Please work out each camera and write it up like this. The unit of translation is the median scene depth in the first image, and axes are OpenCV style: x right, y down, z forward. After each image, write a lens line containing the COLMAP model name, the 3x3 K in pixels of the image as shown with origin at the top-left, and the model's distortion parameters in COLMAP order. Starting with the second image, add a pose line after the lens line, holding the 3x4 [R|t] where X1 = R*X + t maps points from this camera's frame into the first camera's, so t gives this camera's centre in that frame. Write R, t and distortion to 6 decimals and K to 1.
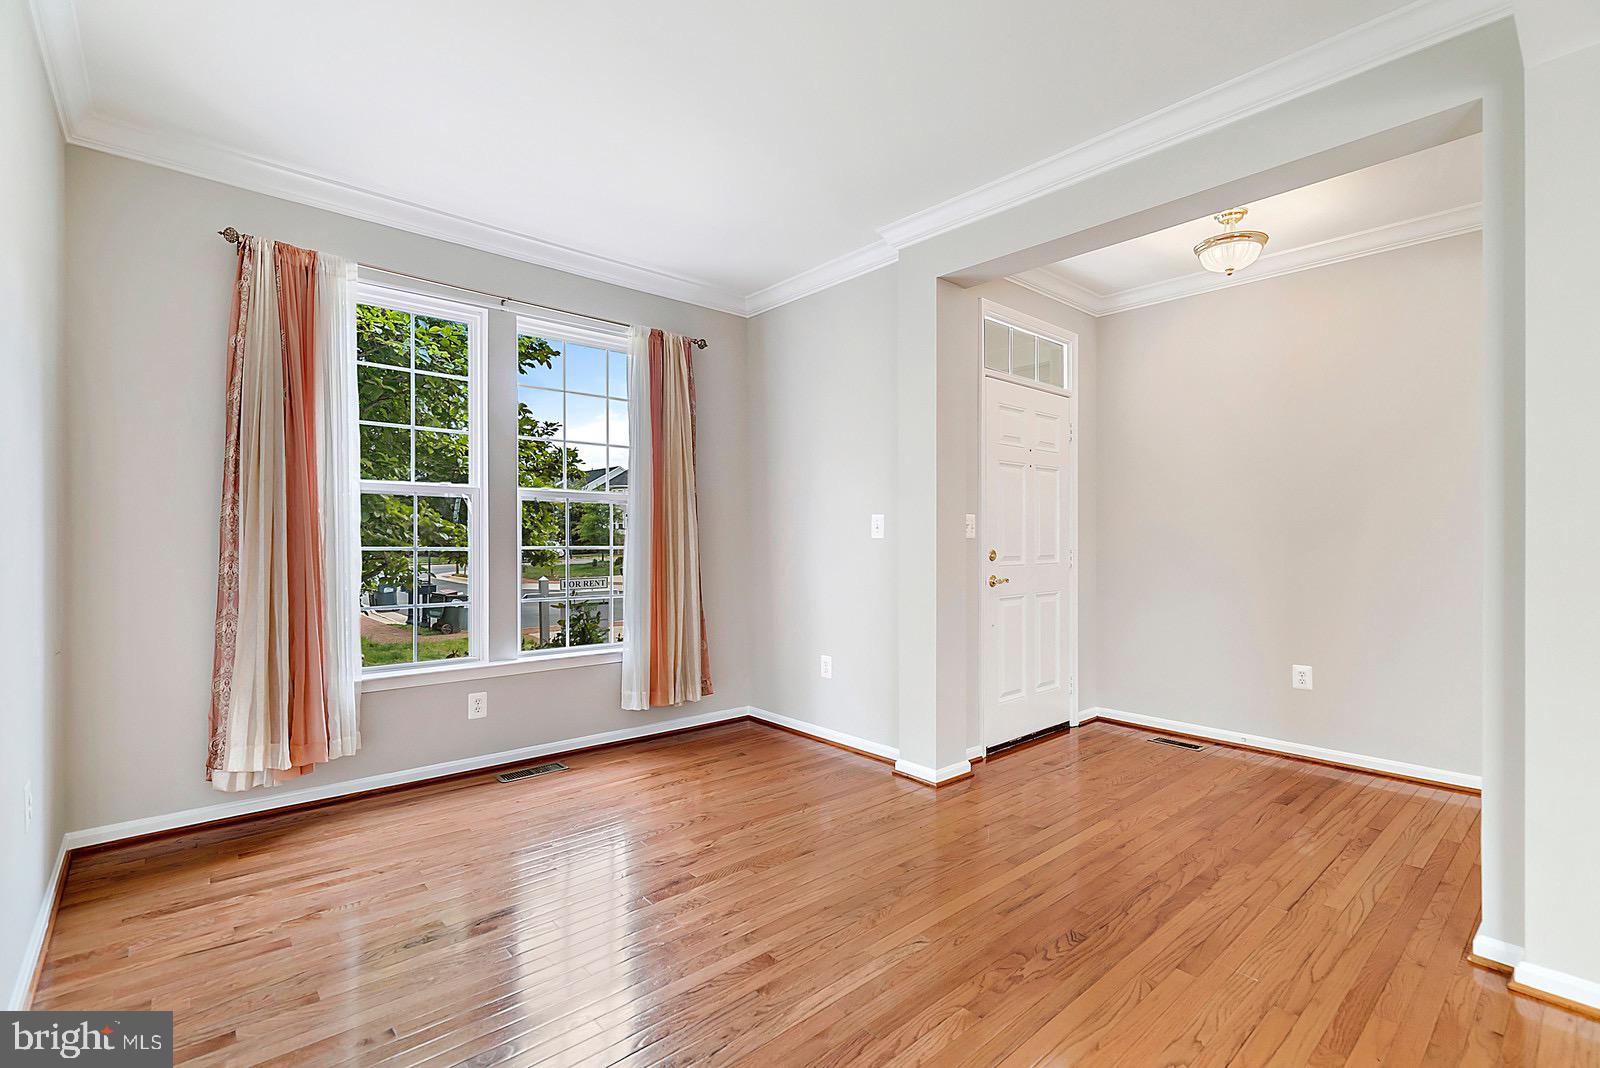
lens RADIAL K [[720.3, 0, 796.5], [0, 720.3, 537.0], [0, 0, 1]] dist [-0.001969, -0.000038]
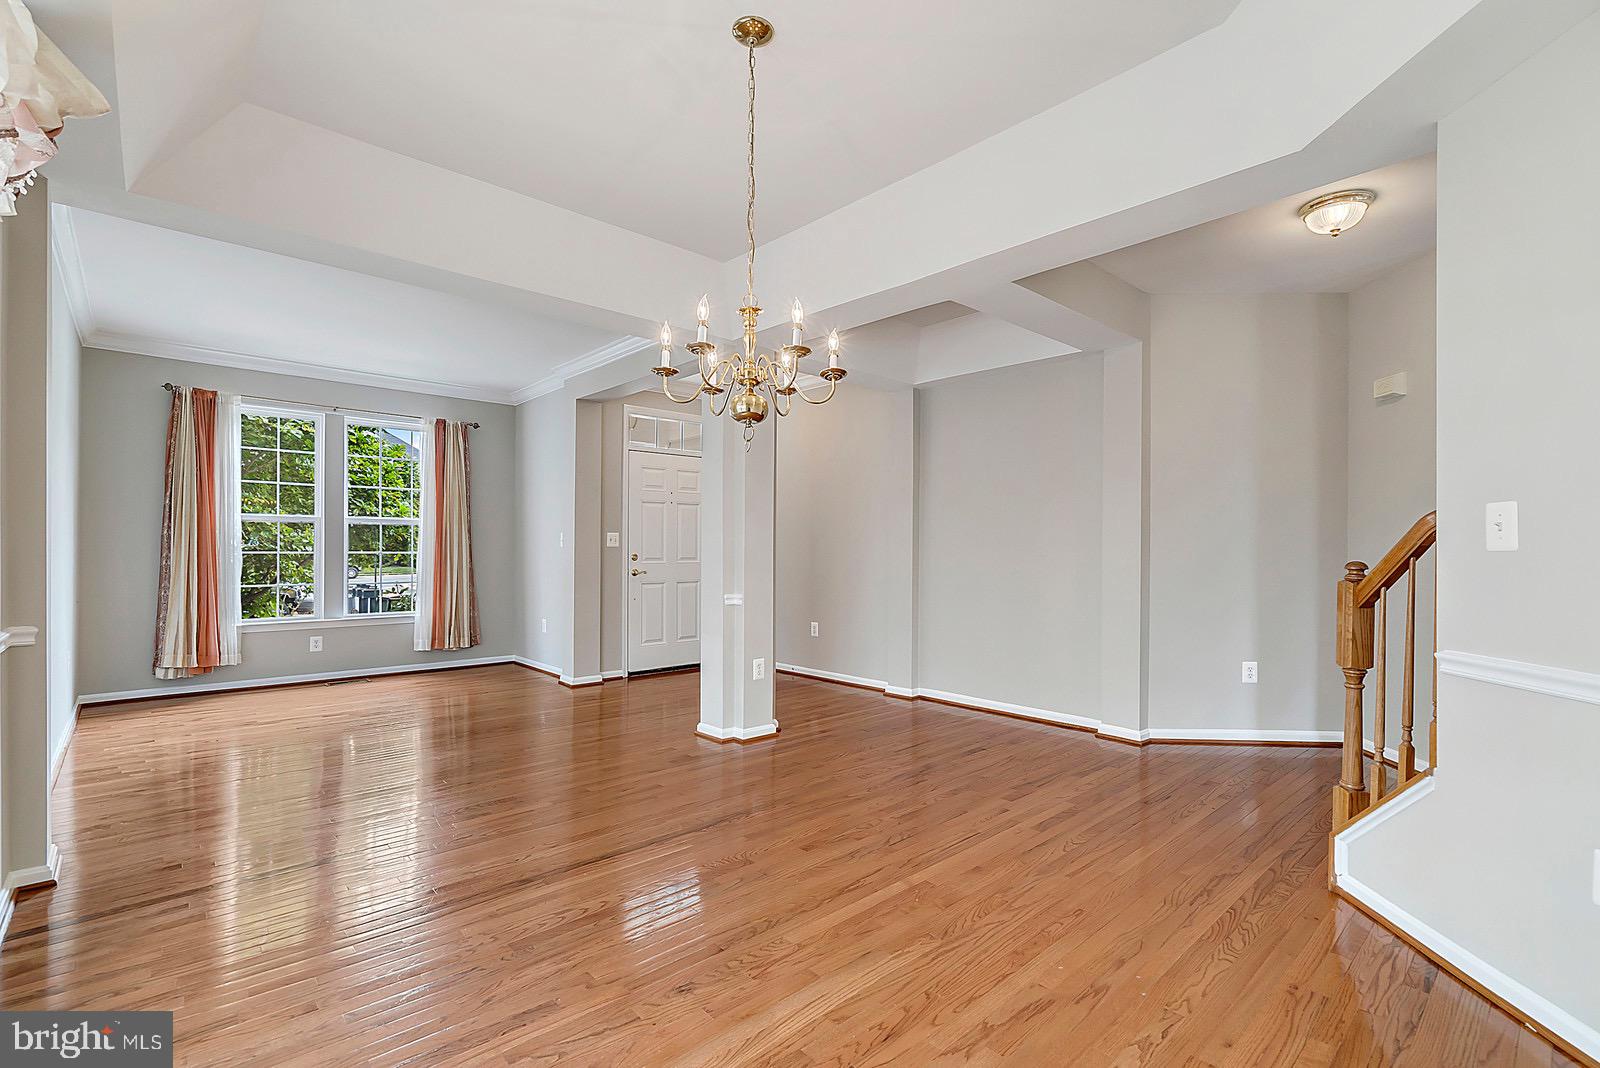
lens RADIAL K [[727.4, 0, 803.9], [0, 727.4, 540.7], [0, 0, 1]] dist [-0.003649, 0.000107]
pose [[0.999840, 0.000729, 0.017877, 0.689087], [-0.000556, 0.999953, -0.009702, 0.003553], [-0.017883, 0.009690, 0.999793, -0.755942]]
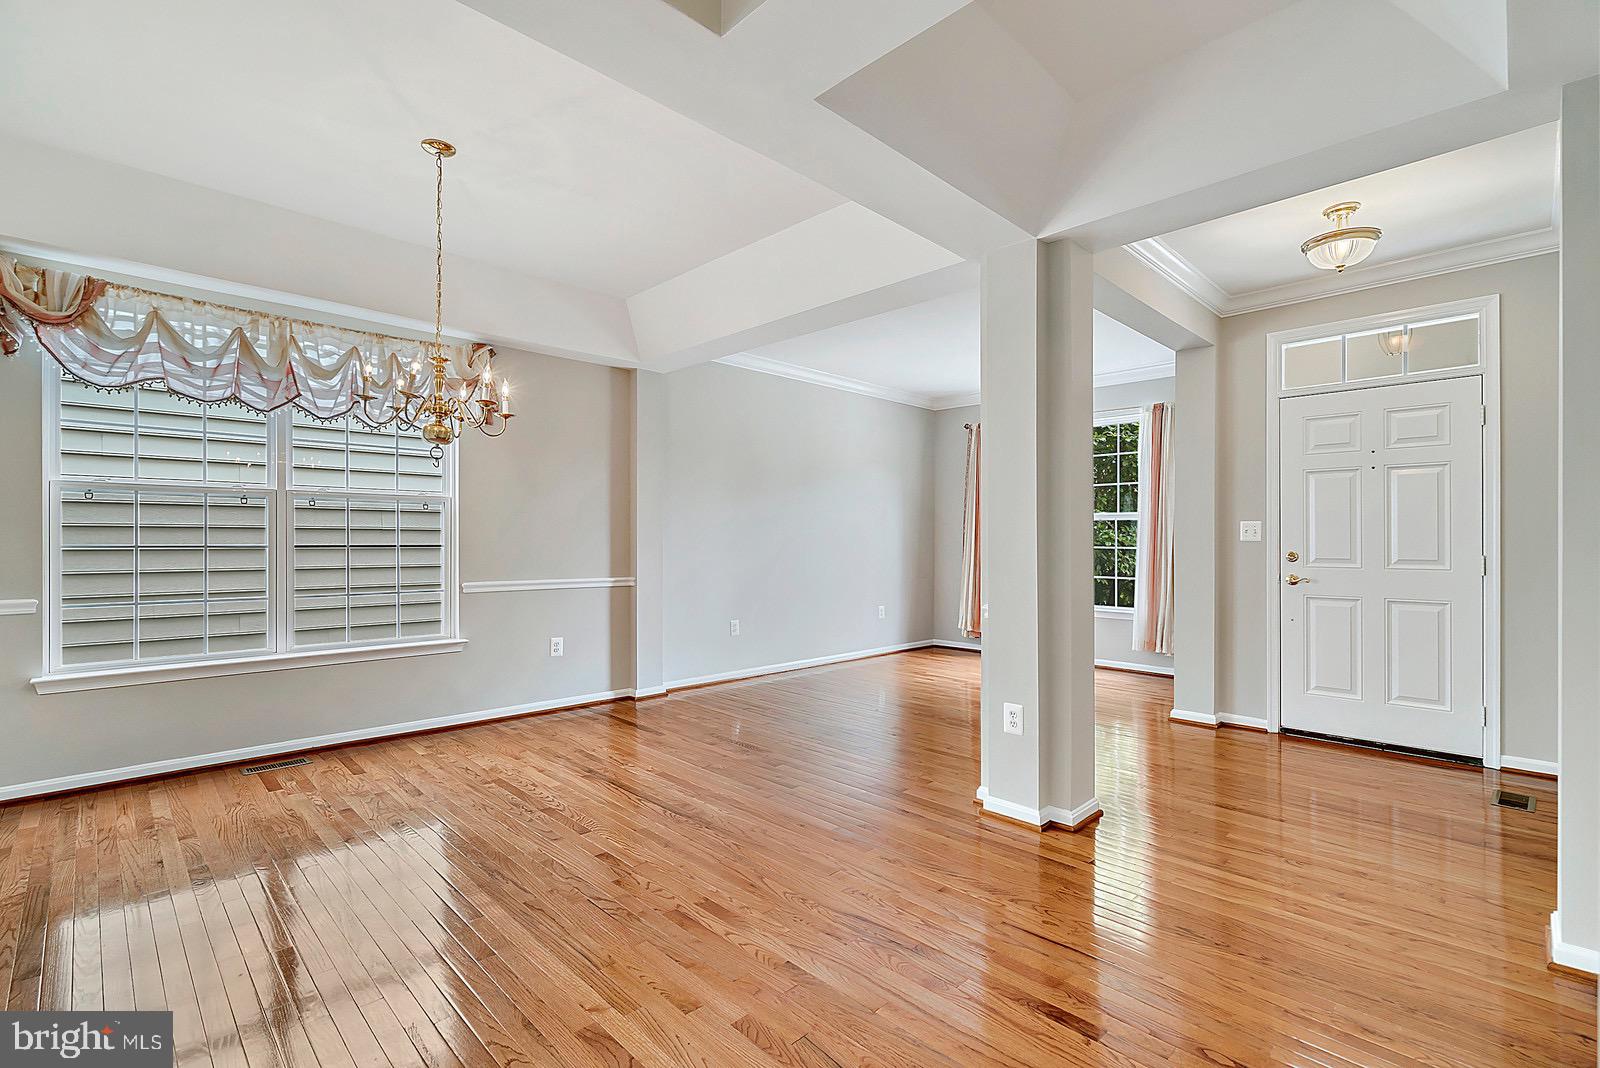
lens RADIAL K [[720.3, 0, 796.5], [0, 720.3, 537.0], [0, 0, 1]] dist [-0.001969, -0.000038]
pose [[0.054258, -0.007101, -0.998502, 1.455525], [-0.004068, 0.999965, -0.007333, 0.006346], [0.998519, 0.004460, 0.054227, 0.188743]]
